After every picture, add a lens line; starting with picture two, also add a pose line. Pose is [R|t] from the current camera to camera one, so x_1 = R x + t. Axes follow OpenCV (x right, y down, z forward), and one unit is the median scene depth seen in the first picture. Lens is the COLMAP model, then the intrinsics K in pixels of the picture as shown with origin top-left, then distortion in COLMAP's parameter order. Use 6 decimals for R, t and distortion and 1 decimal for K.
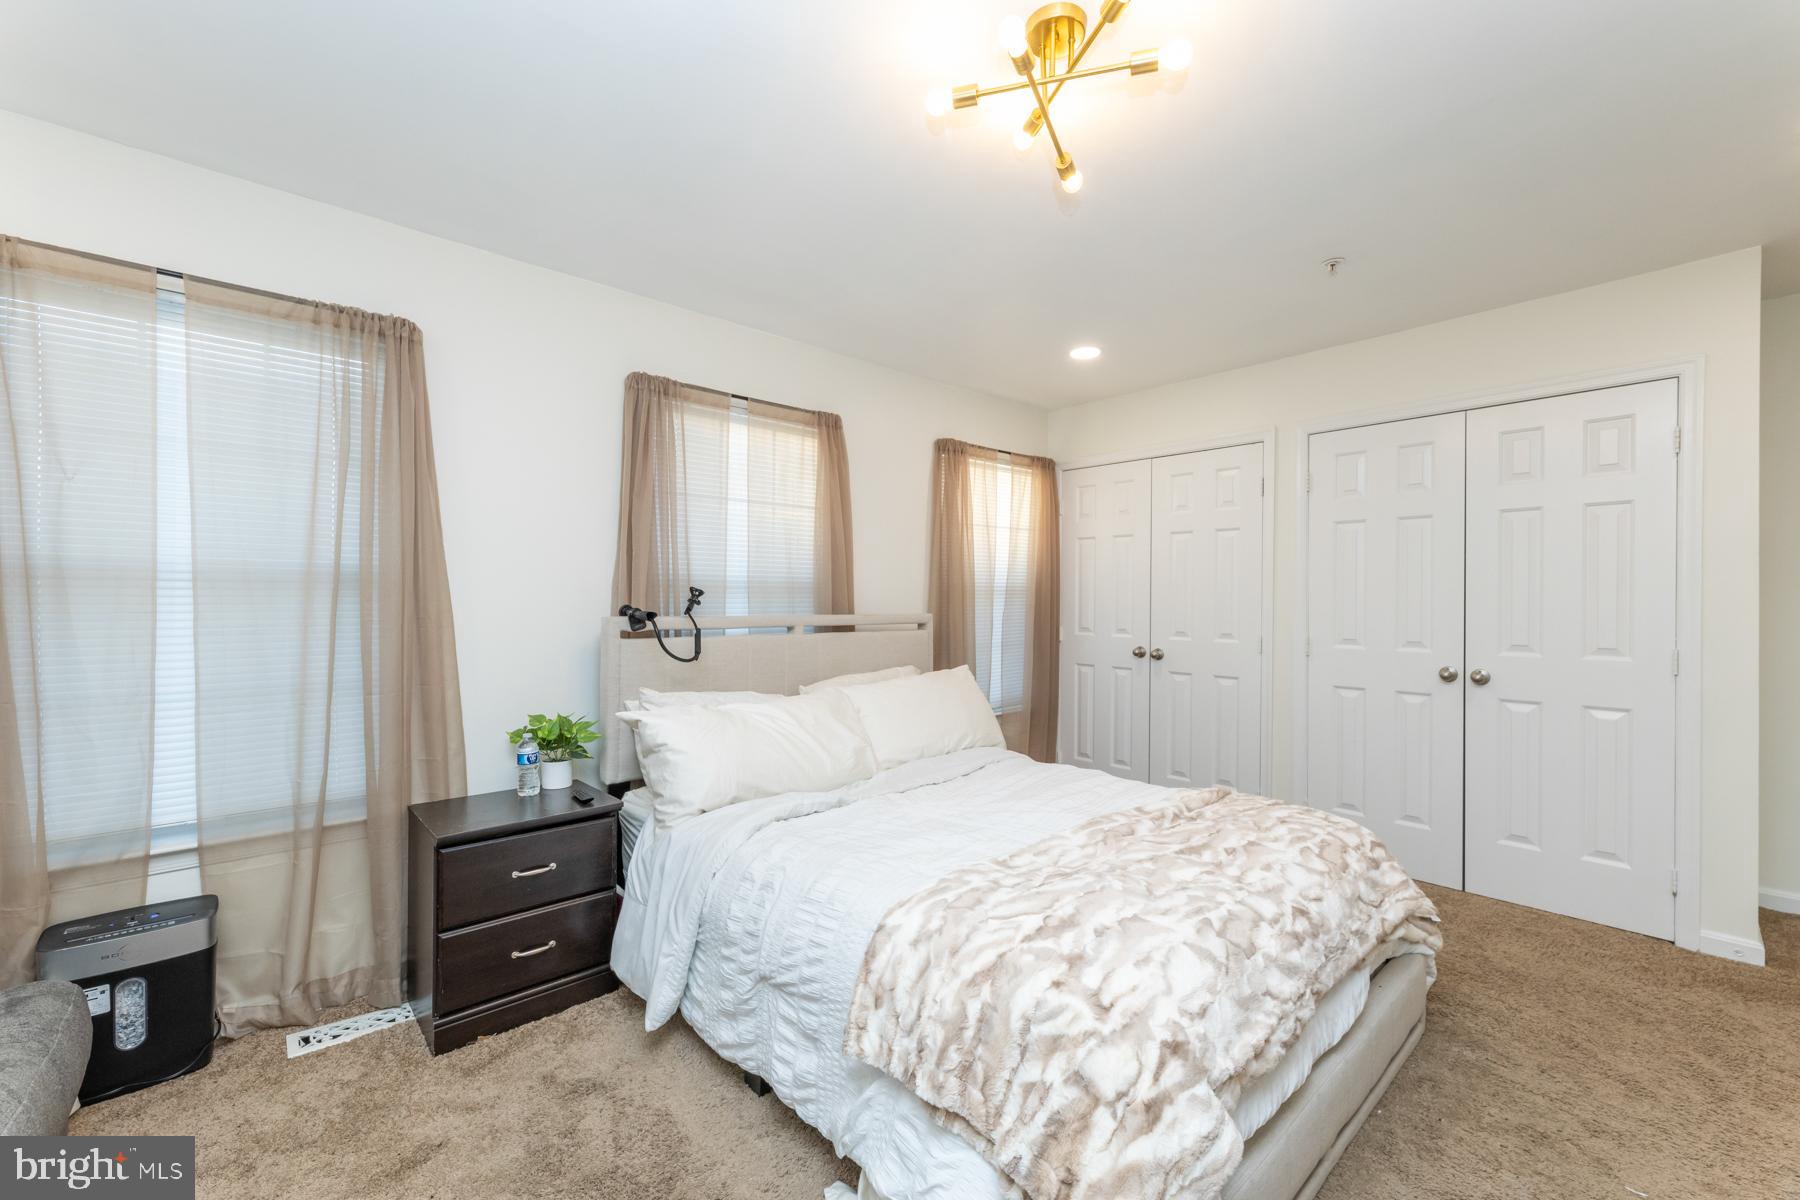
lens RADIAL K [[744.0, 0, 900.0], [0, 744.0, 600.0], [0, 0, 1]] dist [0.007647, -0.000002]
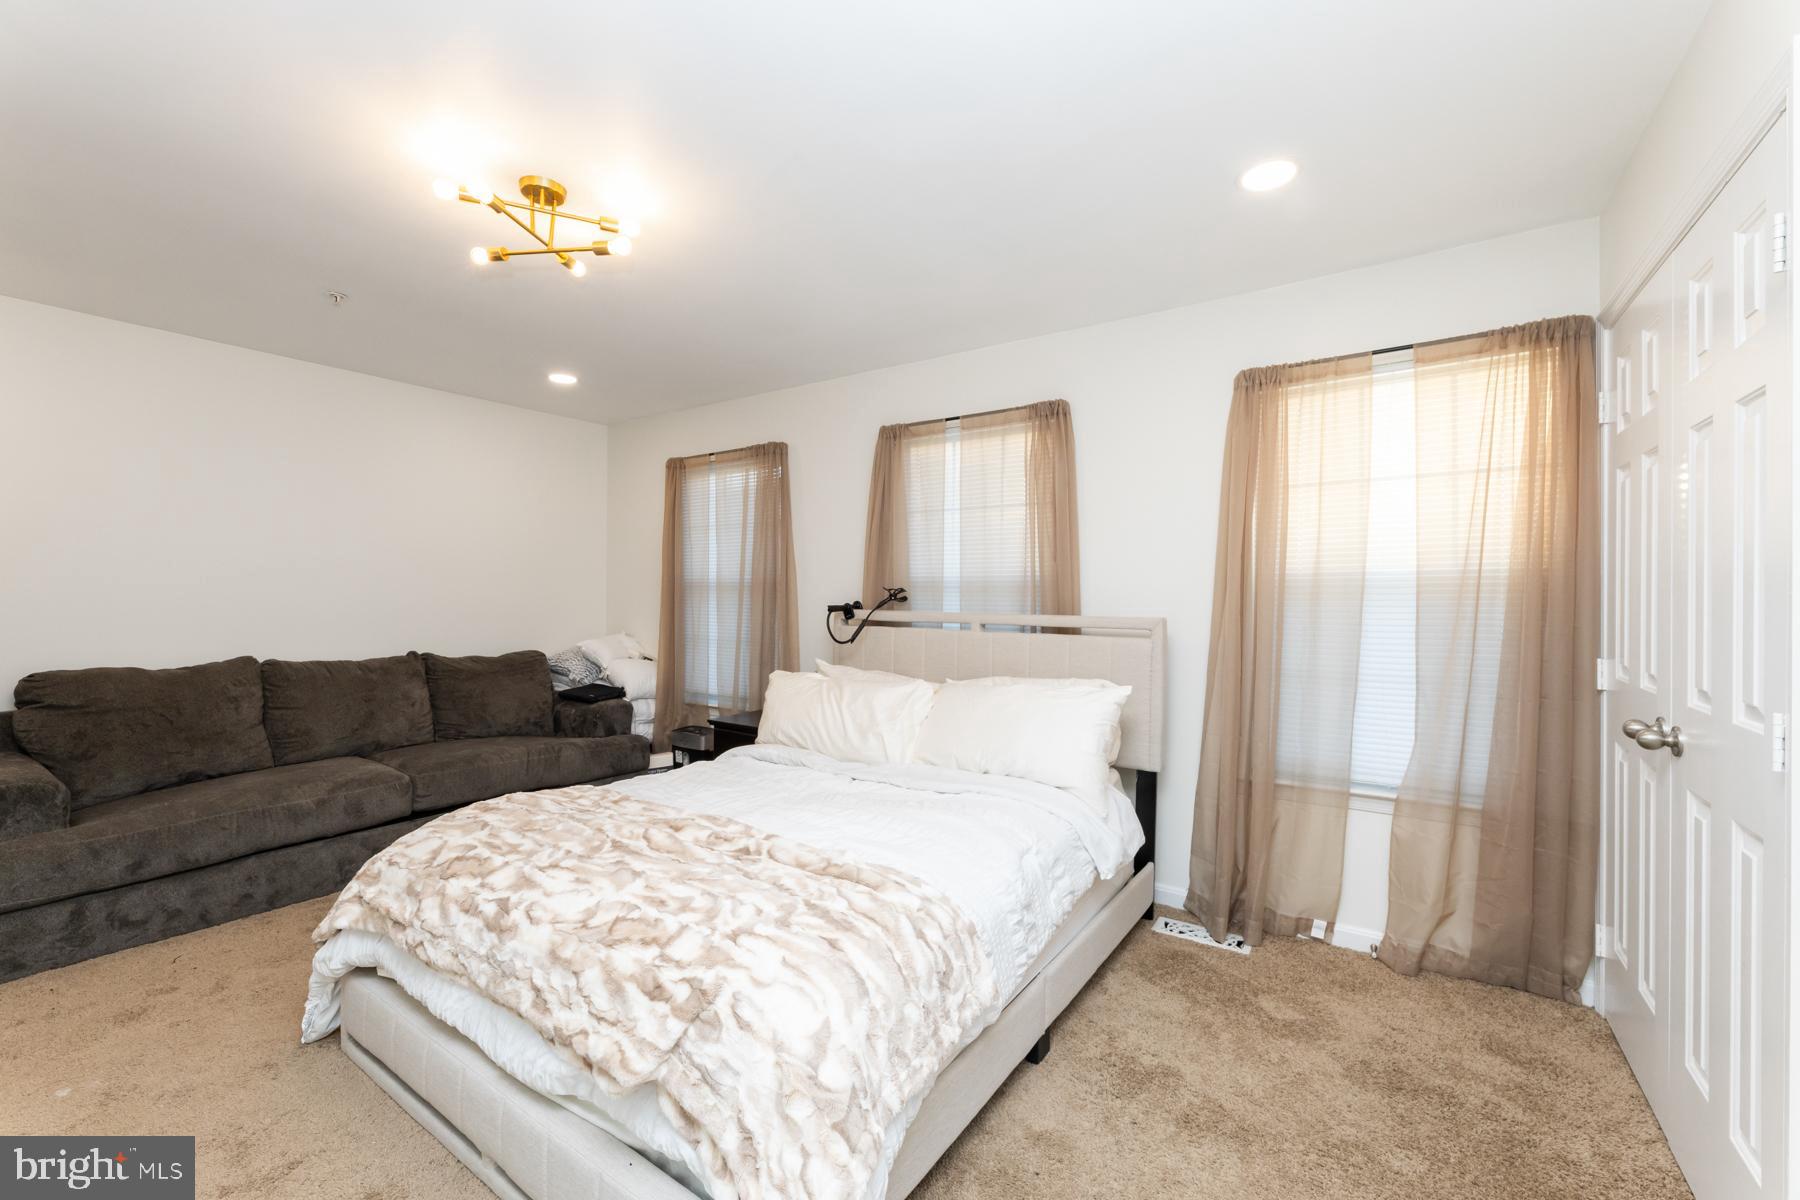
lens RADIAL K [[730.1, 0, 900.8], [0, 730.1, 591.4], [0, 0, 1]] dist [-0.001512, 0.000118]
pose [[0.213909, -0.008216, -0.976819, 0.846890], [-0.011002, 0.999881, -0.010820, 0.002616], [0.976792, 0.013061, 0.213793, 0.688658]]
